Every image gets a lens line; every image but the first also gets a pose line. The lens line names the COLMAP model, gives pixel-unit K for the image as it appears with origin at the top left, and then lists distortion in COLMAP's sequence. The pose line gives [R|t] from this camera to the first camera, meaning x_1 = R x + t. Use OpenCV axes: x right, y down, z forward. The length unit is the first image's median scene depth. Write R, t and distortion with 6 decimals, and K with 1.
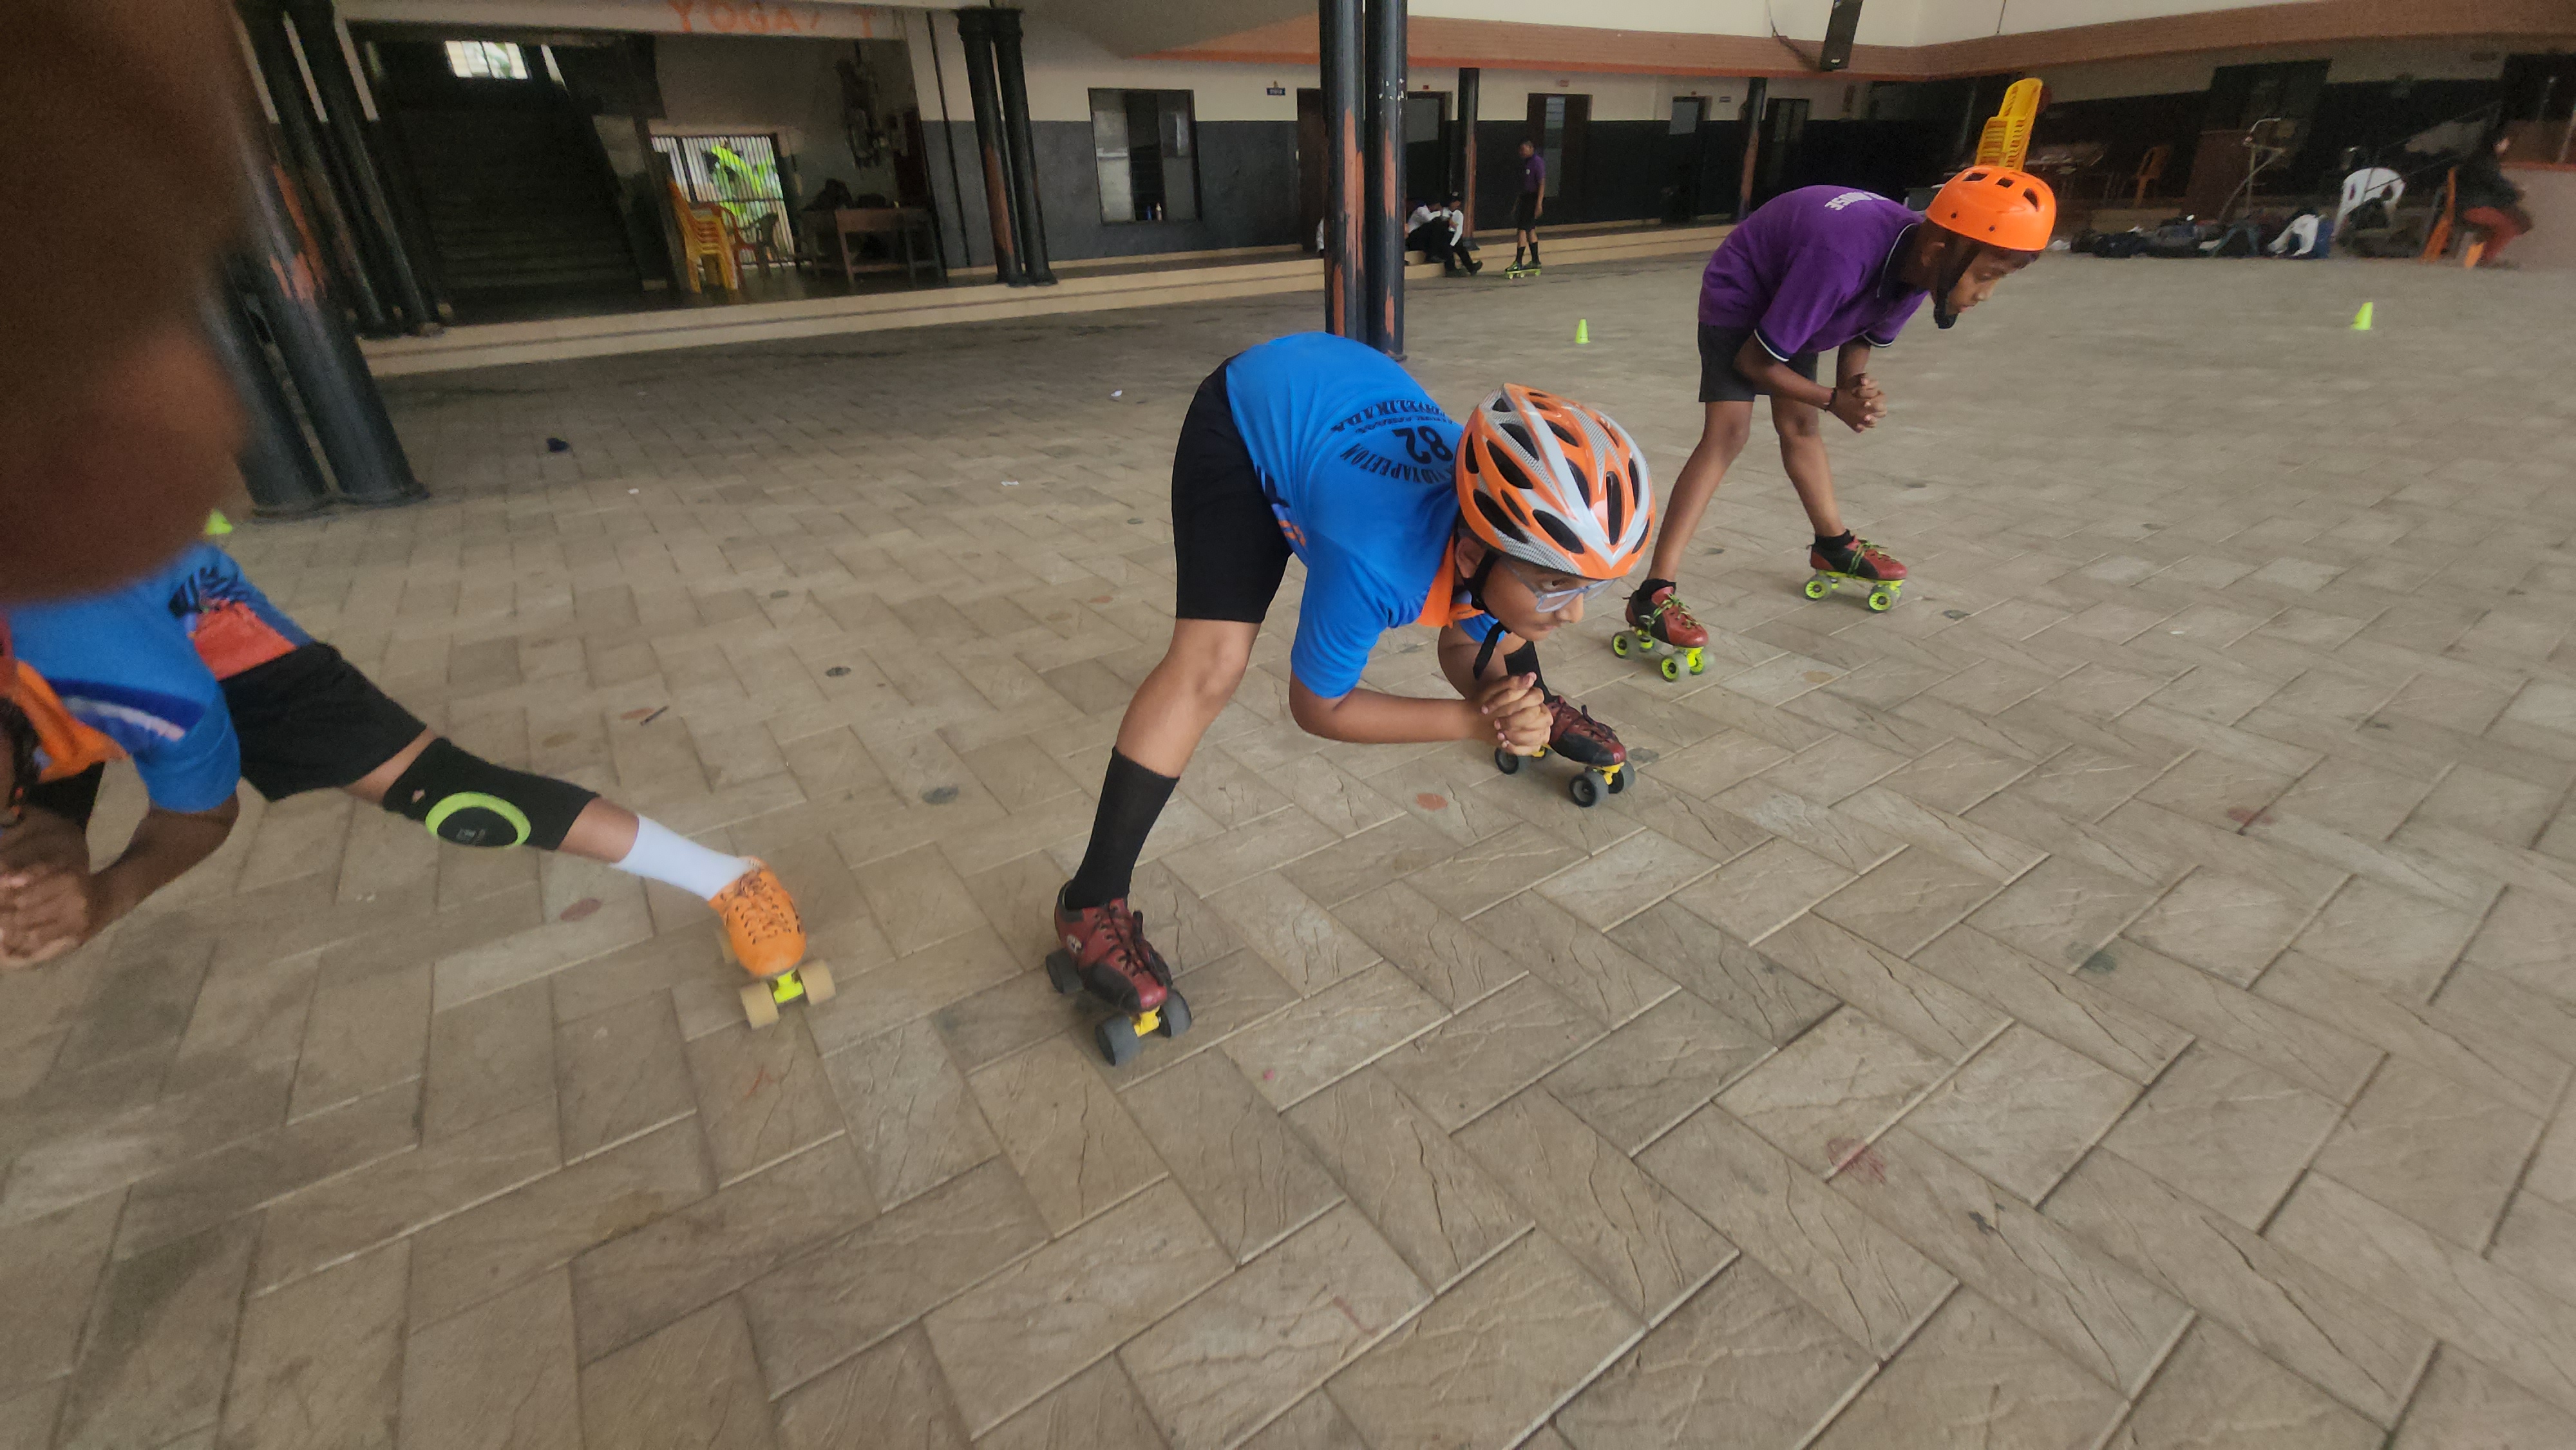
lens RADIAL K [[1050.9, 0, 1292.0], [0, 1050.9, 711.5], [0, 0, 1]] dist [0.029981, -0.018537]
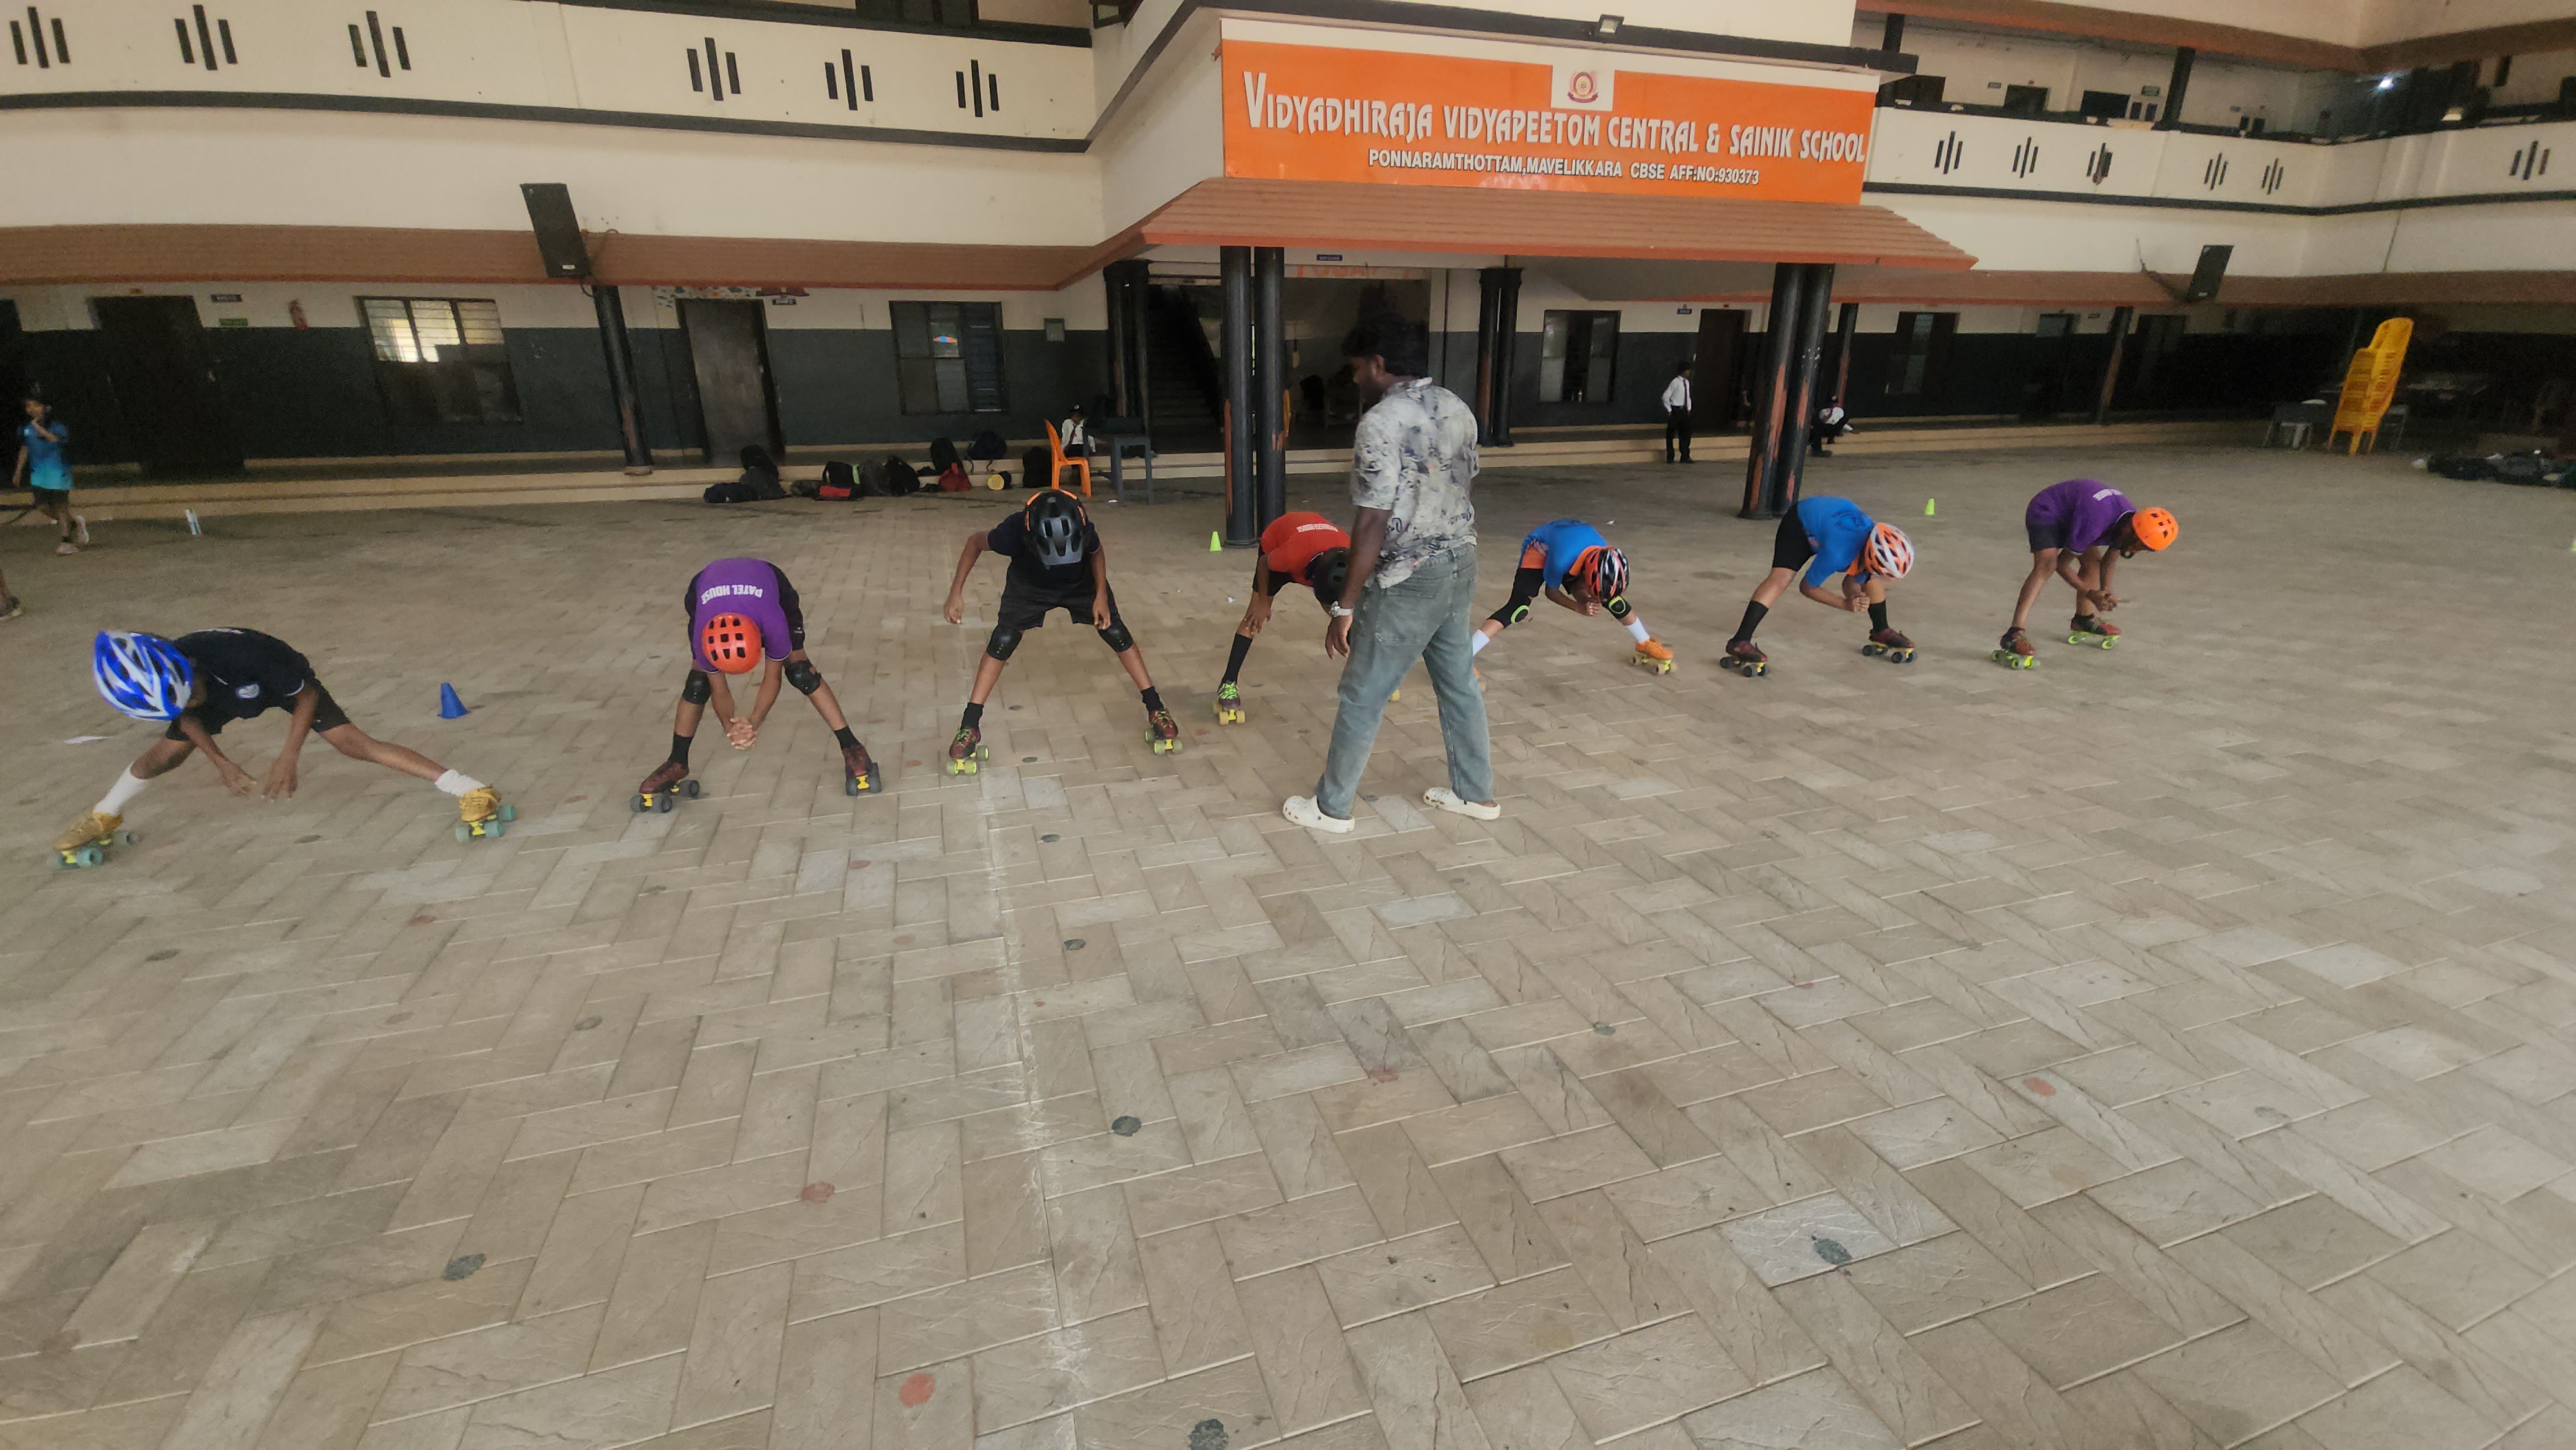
lens RADIAL K [[1050.9, 0, 1292.0], [0, 1050.9, 711.5], [0, 0, 1]] dist [0.029981, -0.018537]
pose [[0.957972, 0.124943, -0.258221, -0.093517], [-0.155617, 0.982547, -0.101906, 0.122111], [0.240982, 0.137807, 0.960696, -0.345953]]
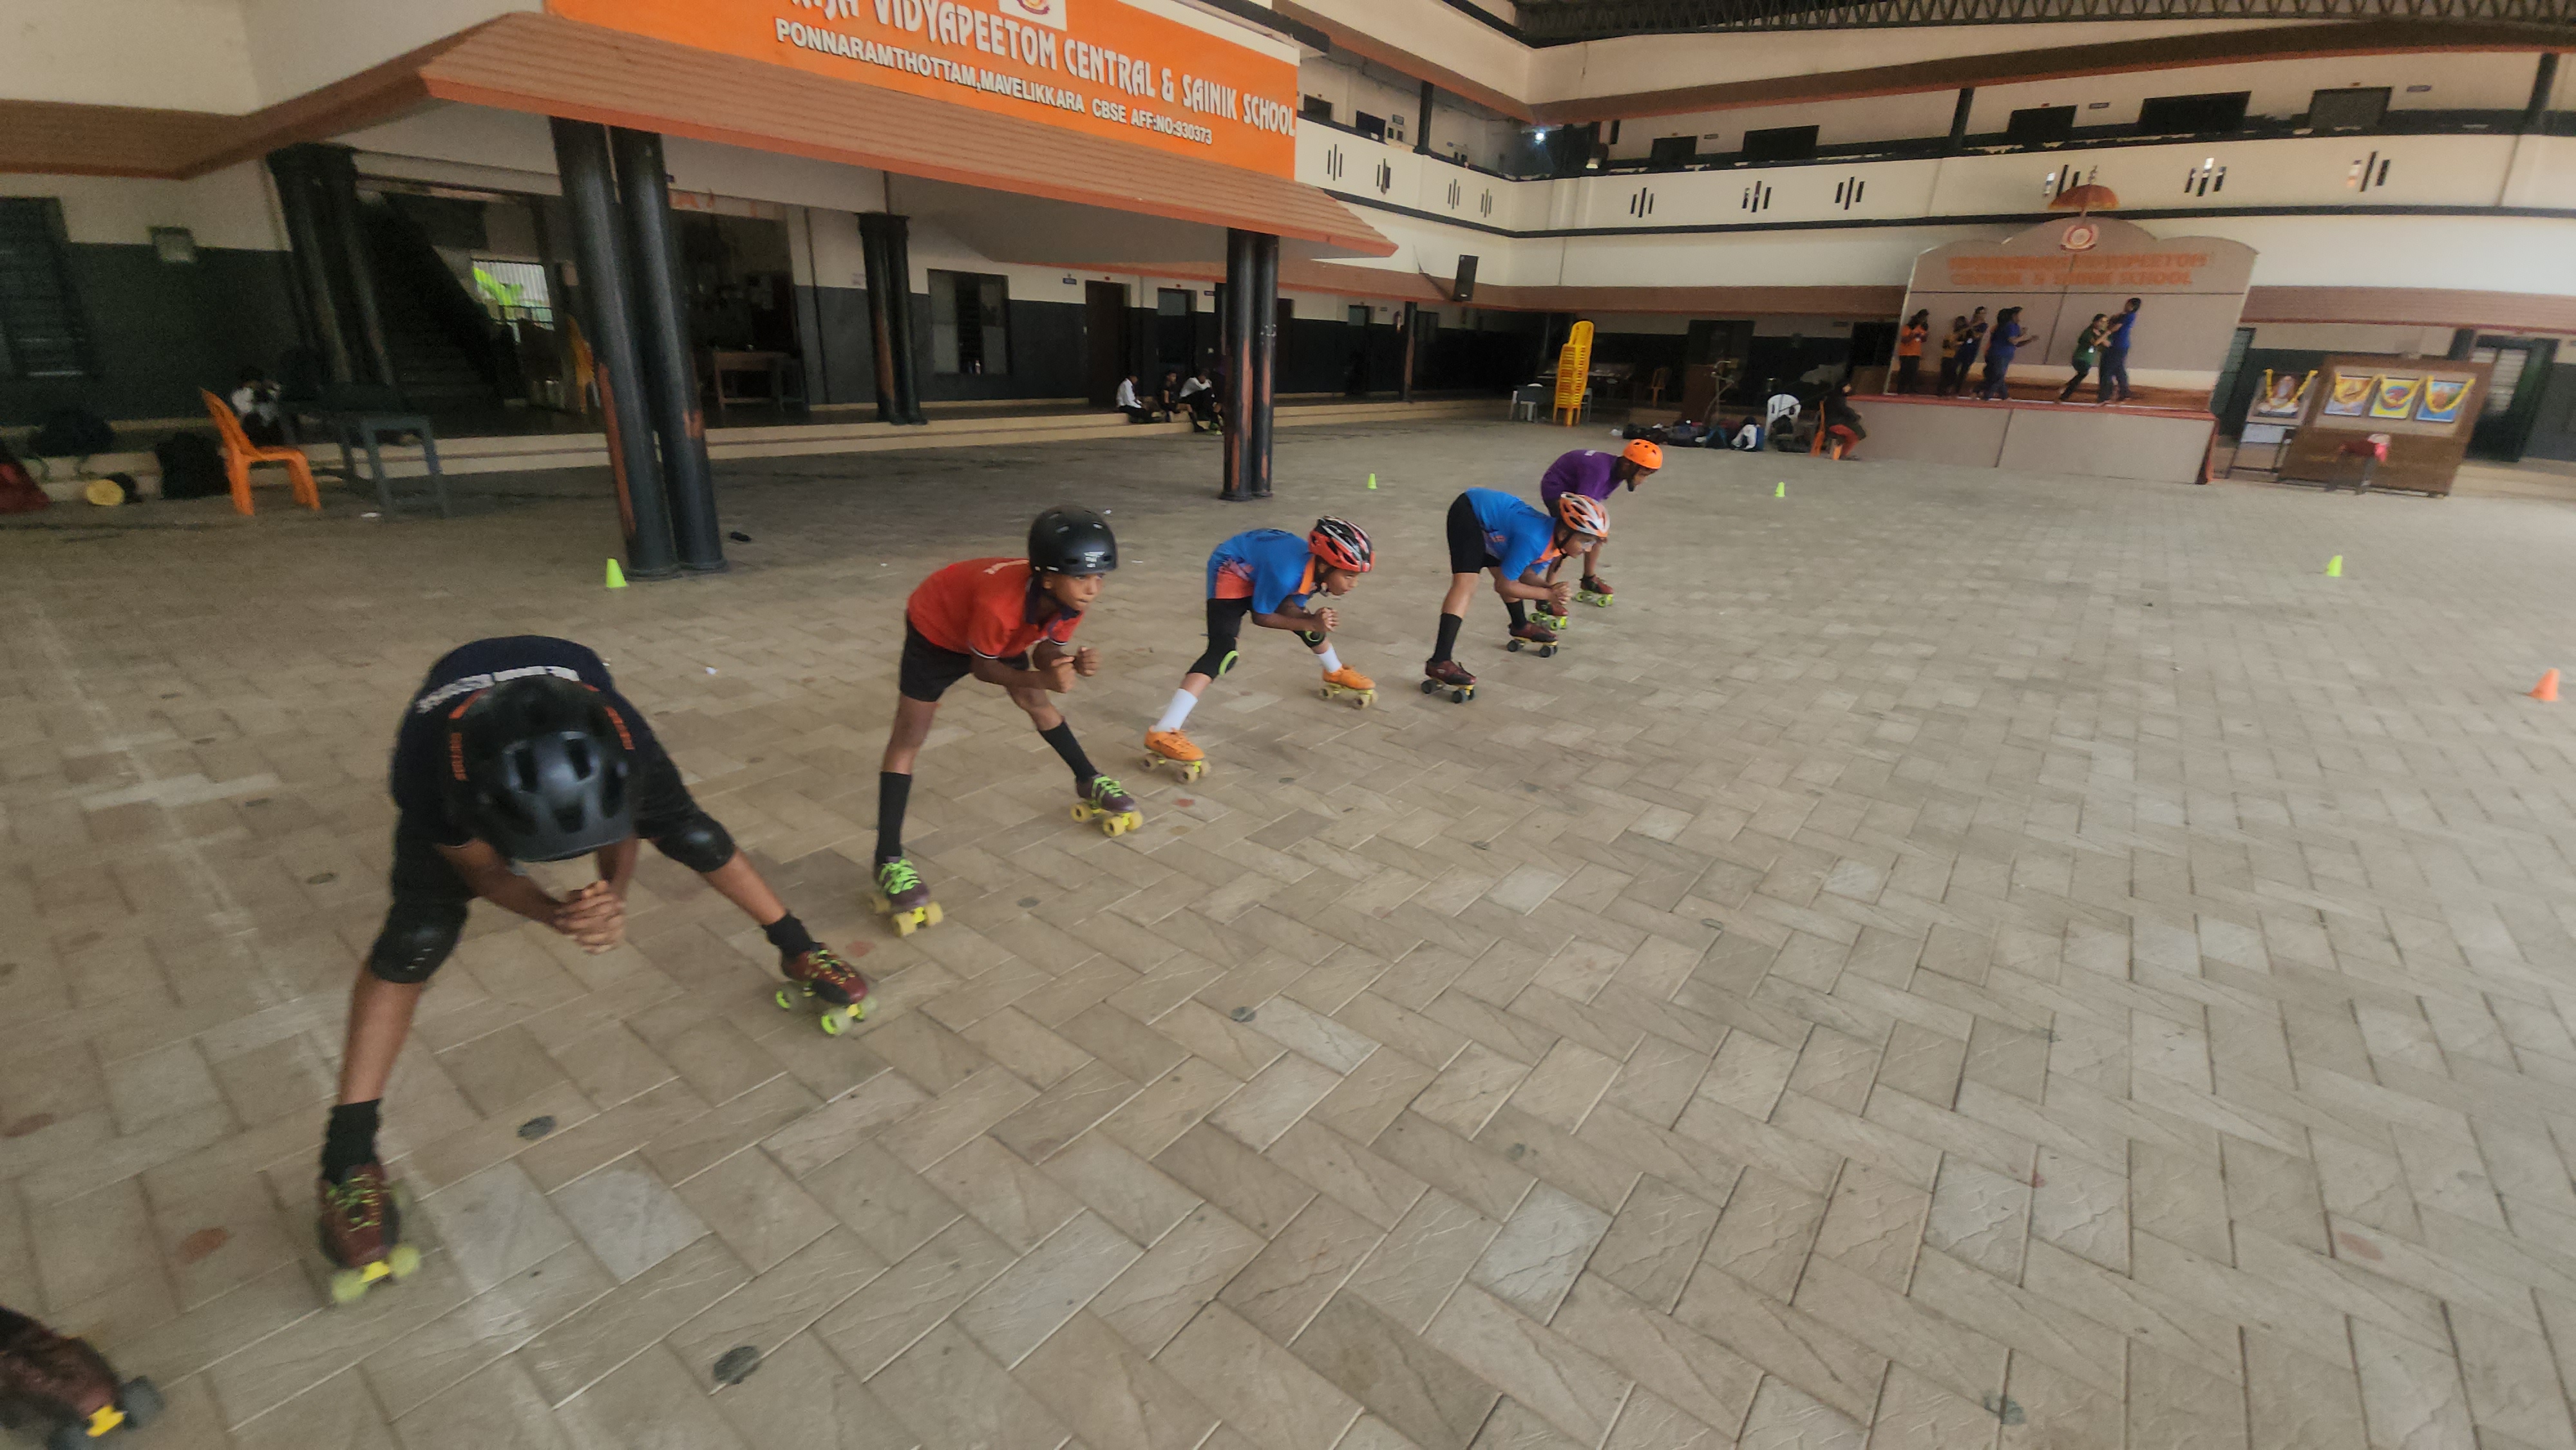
lens RADIAL K [[1043.3, 0, 1272.9], [0, 1043.3, 723.5], [0, 0, 1]] dist [0.007848, -0.005797]
pose [[0.953328, -0.033306, 0.300093, -0.205226], [0.063352, 0.993838, -0.090952, 0.073744], [-0.295215, 0.105719, 0.949564, -0.222636]]
